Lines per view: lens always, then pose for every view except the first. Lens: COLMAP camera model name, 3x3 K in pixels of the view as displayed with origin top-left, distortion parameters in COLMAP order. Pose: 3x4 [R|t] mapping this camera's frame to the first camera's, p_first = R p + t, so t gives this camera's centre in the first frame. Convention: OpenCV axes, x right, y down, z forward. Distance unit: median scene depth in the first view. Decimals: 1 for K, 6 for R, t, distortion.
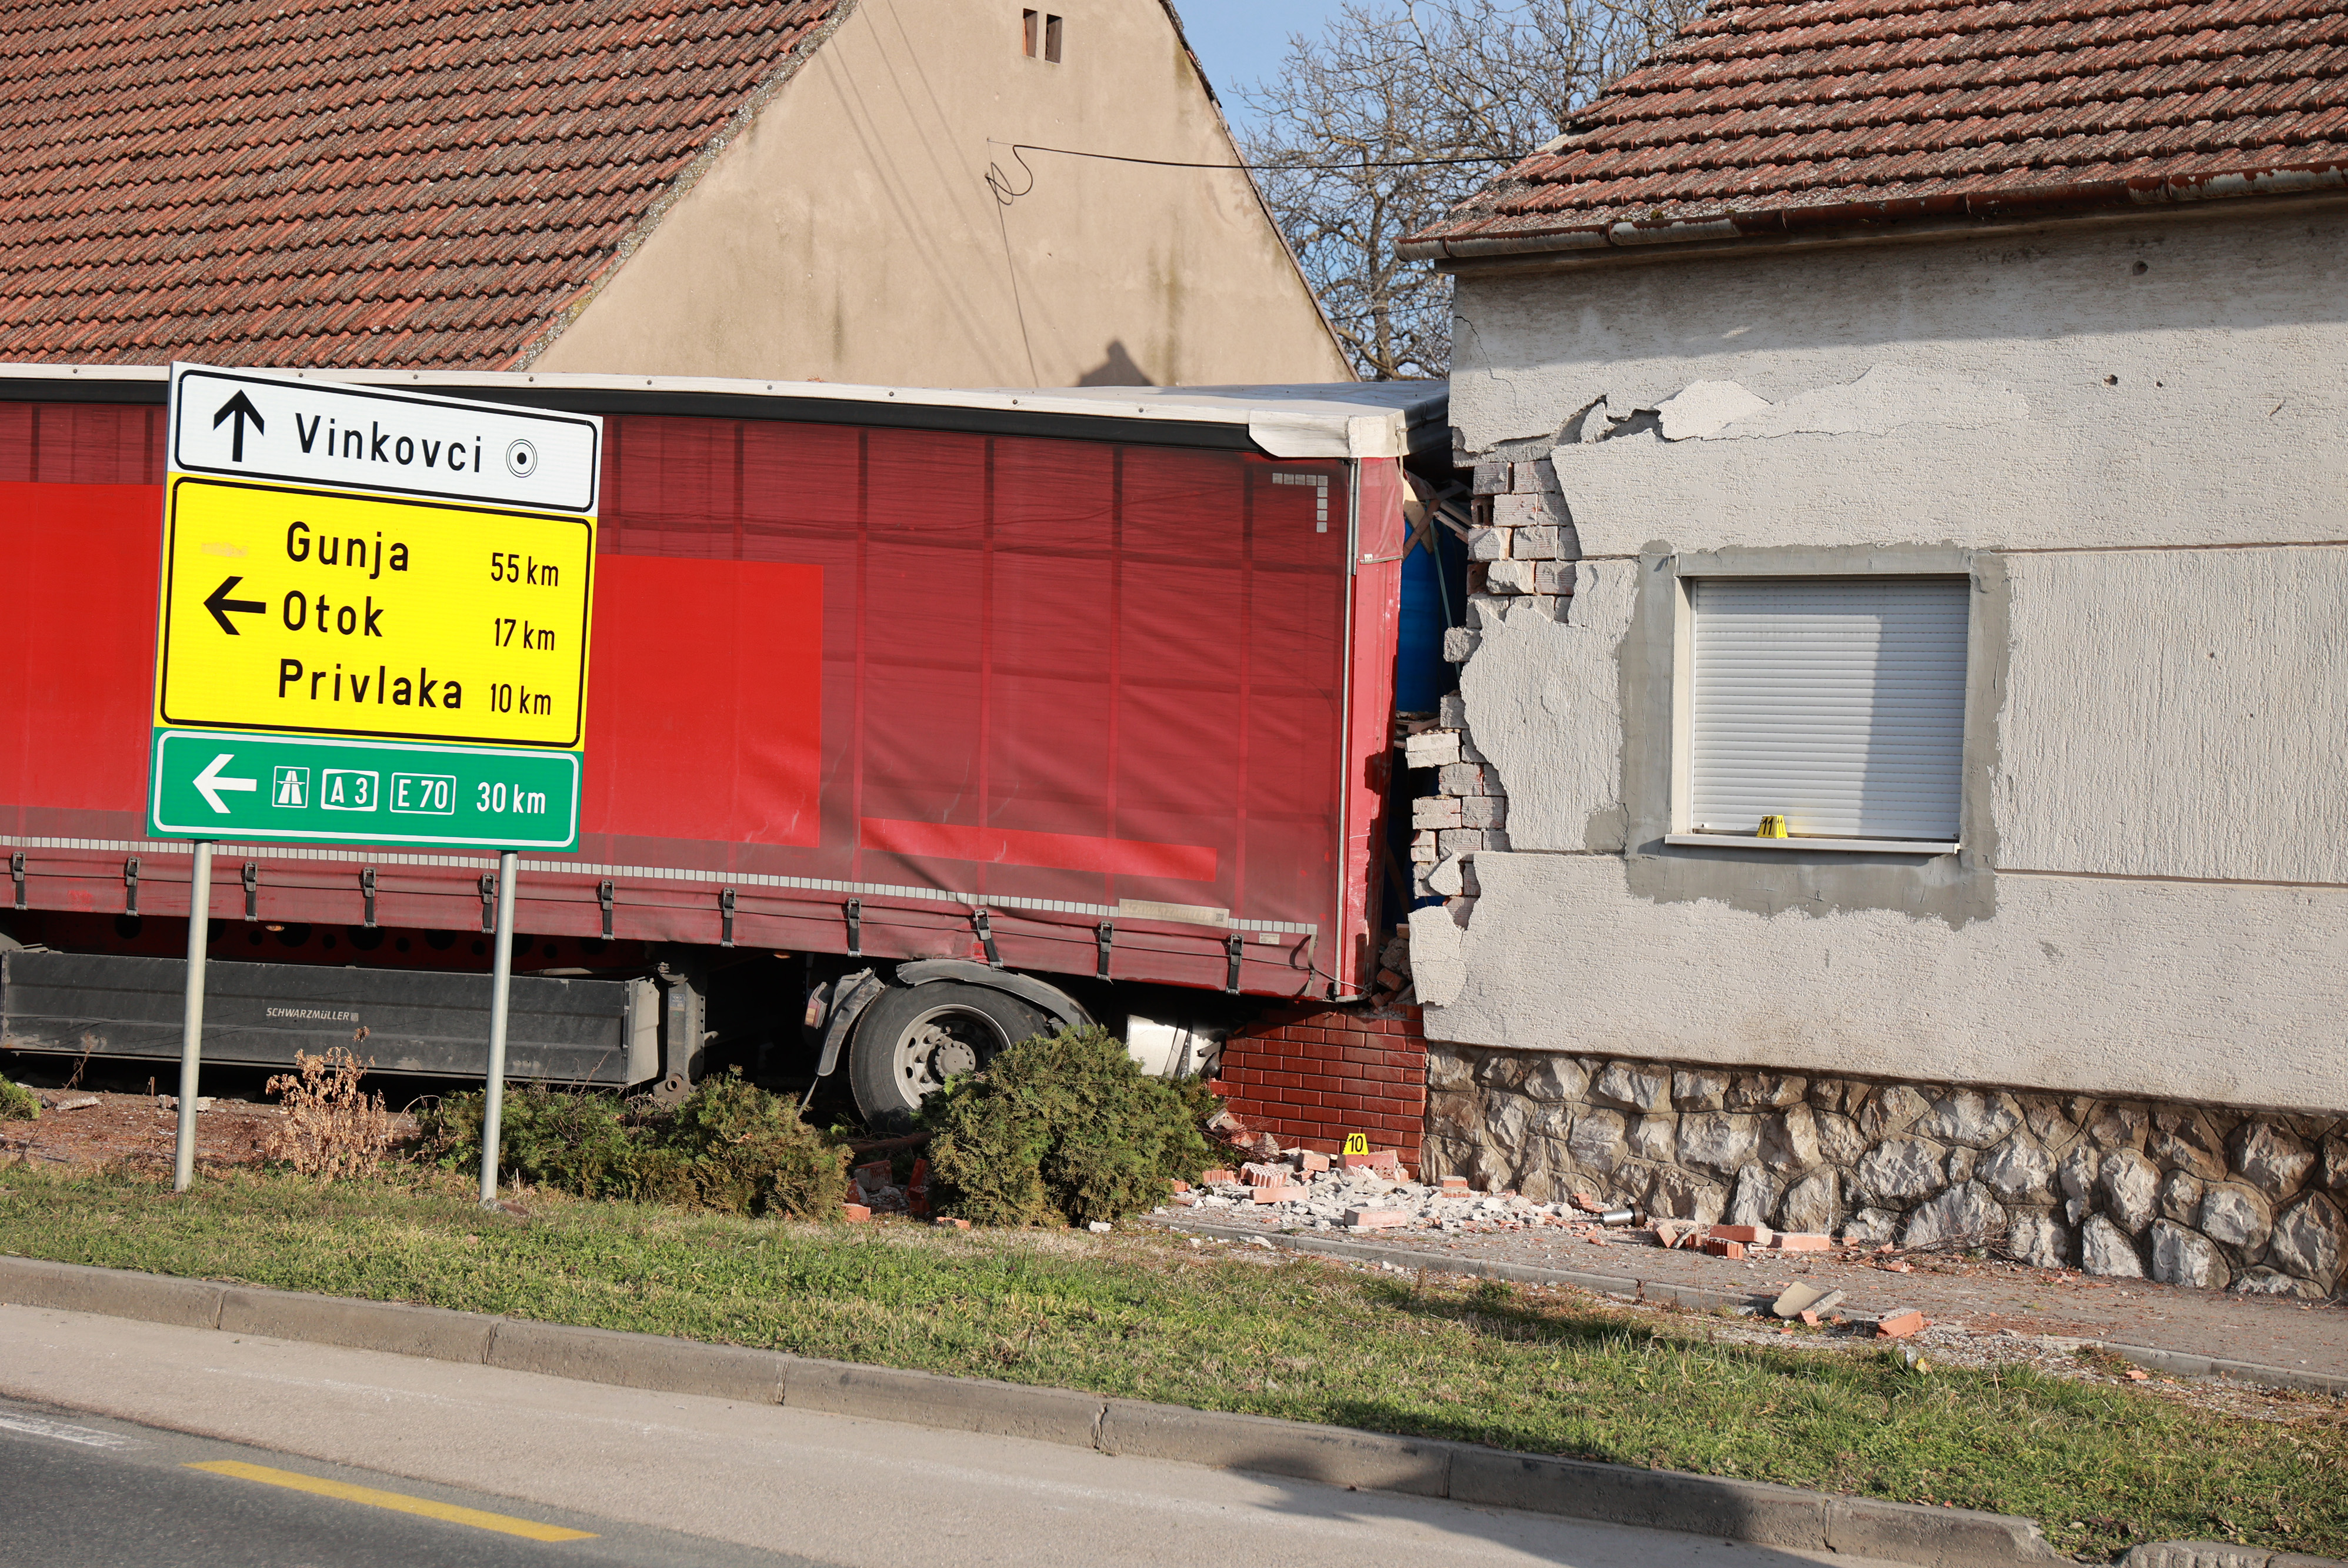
lens RADIAL K [[4467.8, 0, 1193.6], [0, 4467.8, 794.2], [0, 0, 1]] dist [0.129864, 0.200314]
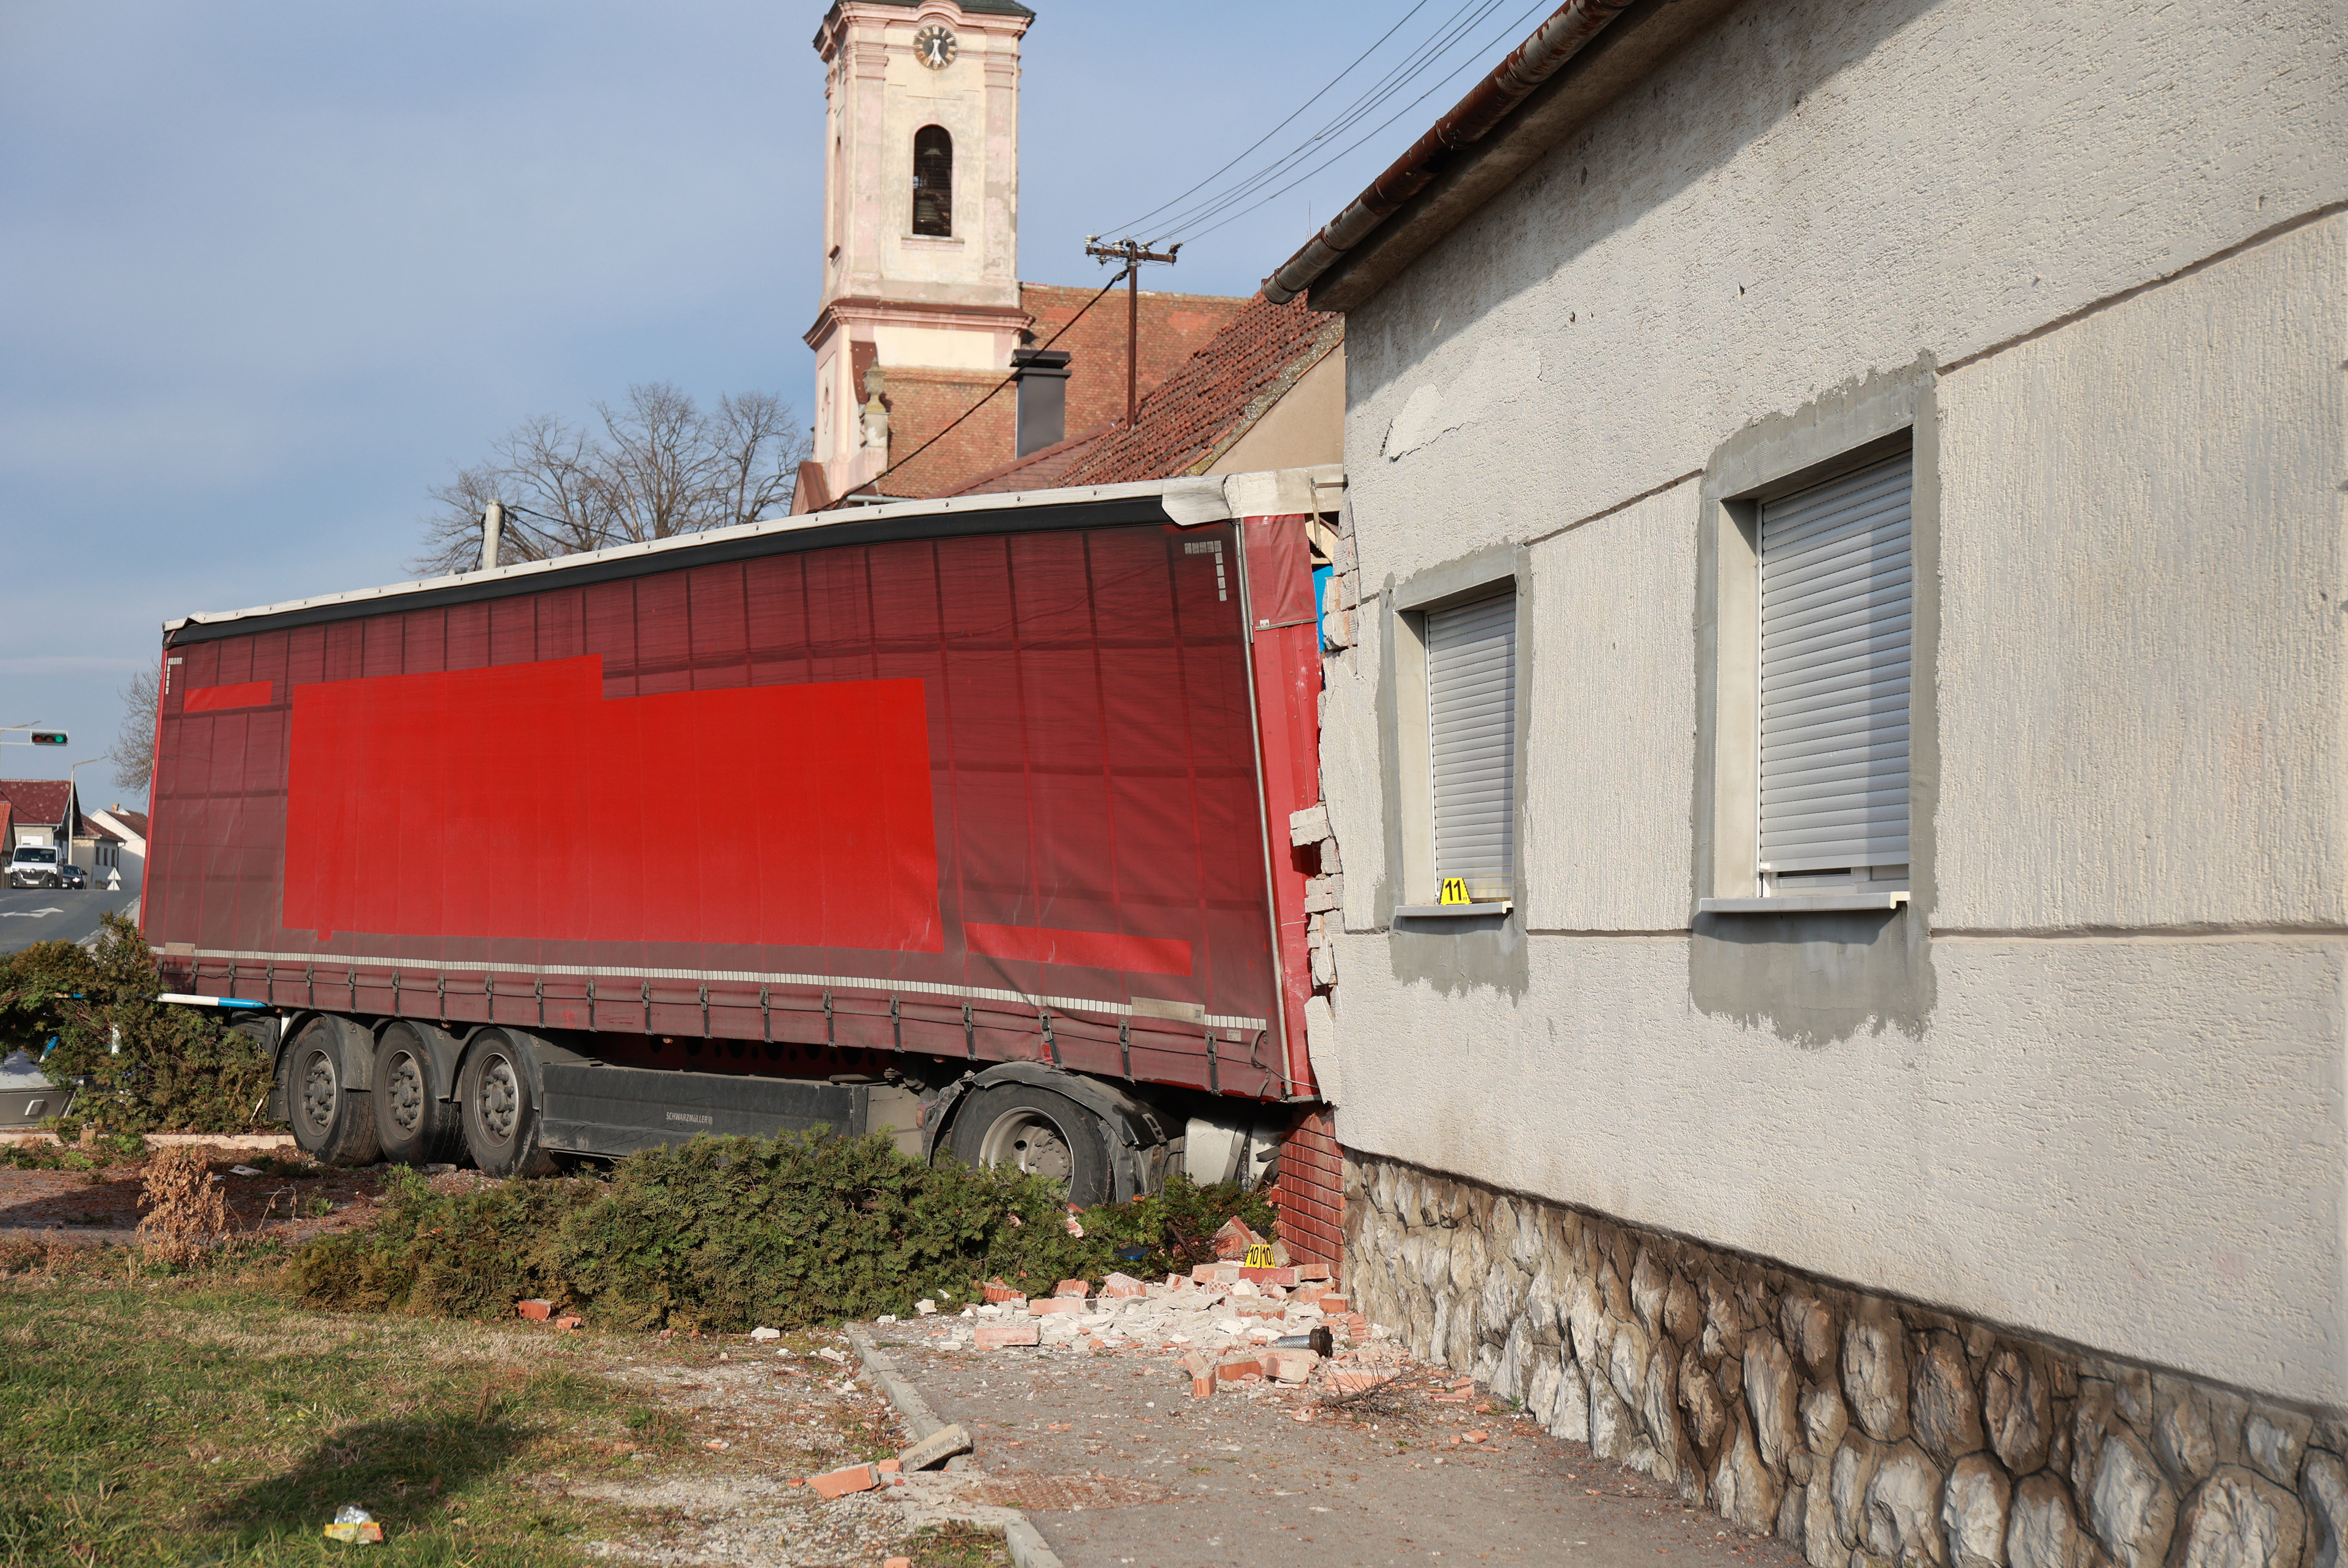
lens RADIAL K [[3526.9, 0, 1174.0], [0, 3526.9, 784.0], [0, 0, 1]] dist [0.058466, 0.121641]
pose [[0.802304, -0.056371, -0.594248, 0.494466], [0.024092, 0.997778, -0.062124, 0.027751], [0.596429, 0.035526, 0.801879, 0.430330]]
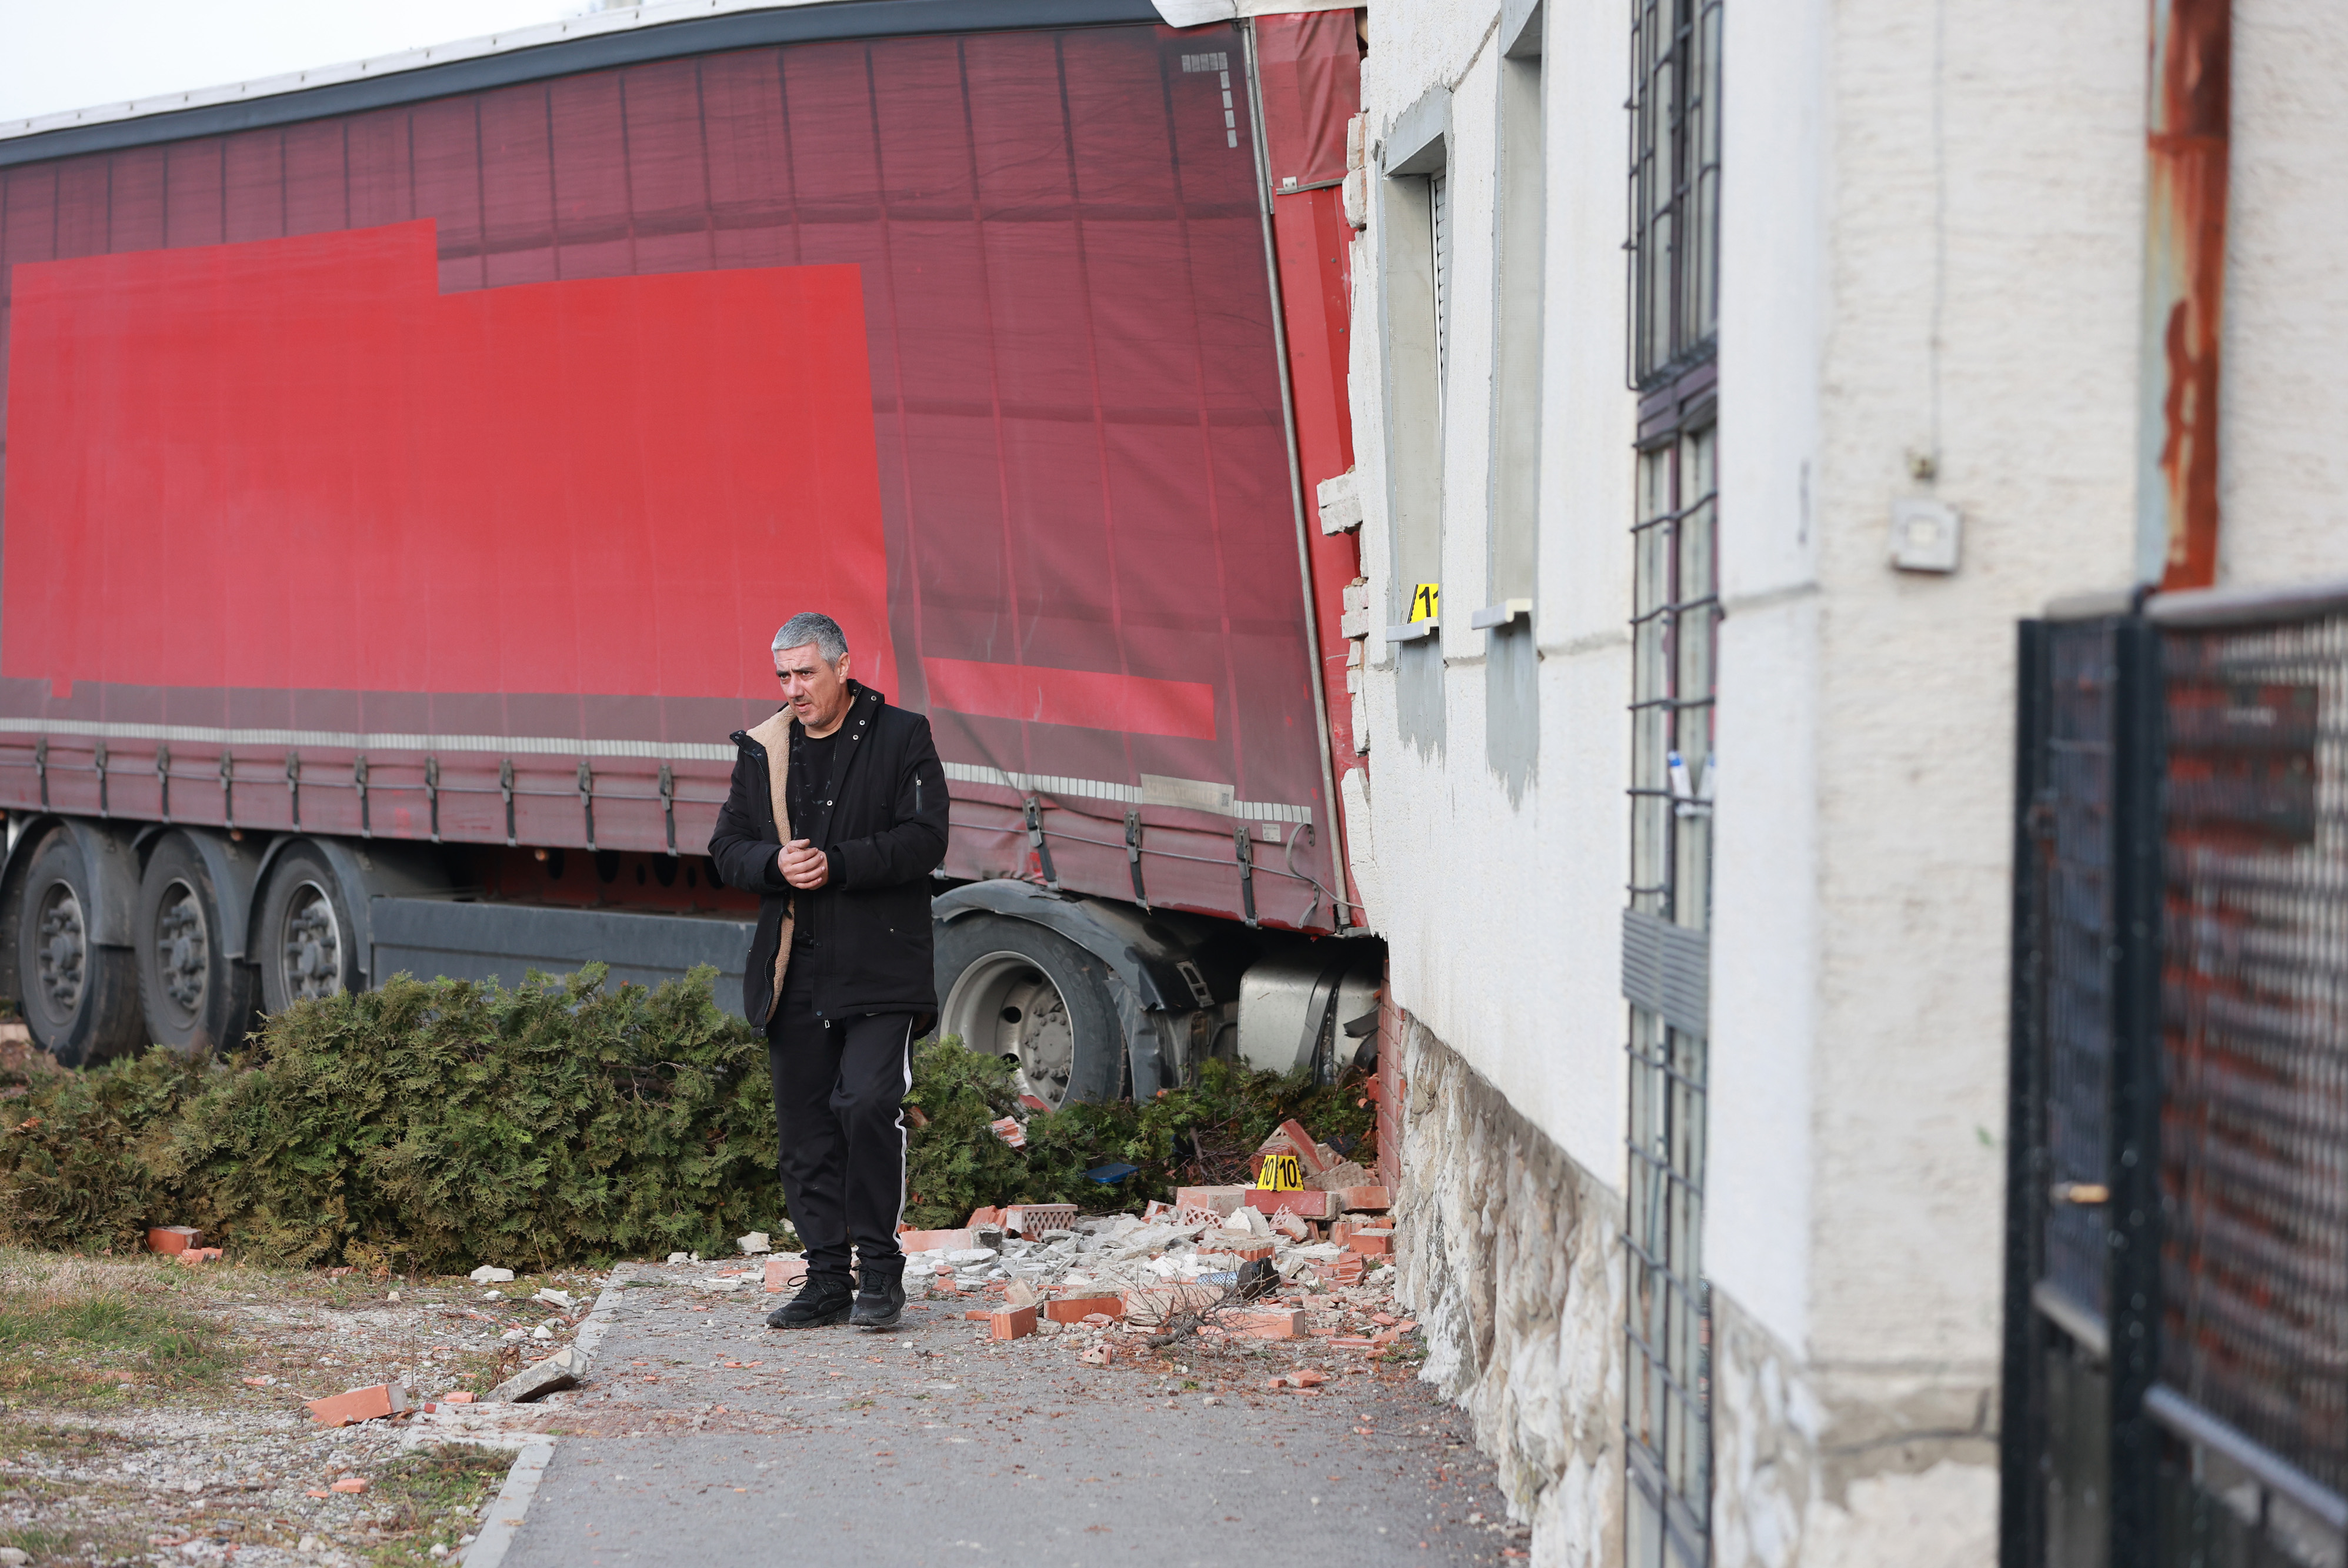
lens RADIAL K [[7632.5, 0, 1174.0], [0, 7632.5, 784.0], [0, 0, 1]] dist [0.116835, -0.034255]
pose [[0.701012, -0.026025, -0.712674, 0.803585], [0.023567, 0.999633, -0.013323, 0.042718], [0.712760, -0.007456, 0.701369, 0.300937]]
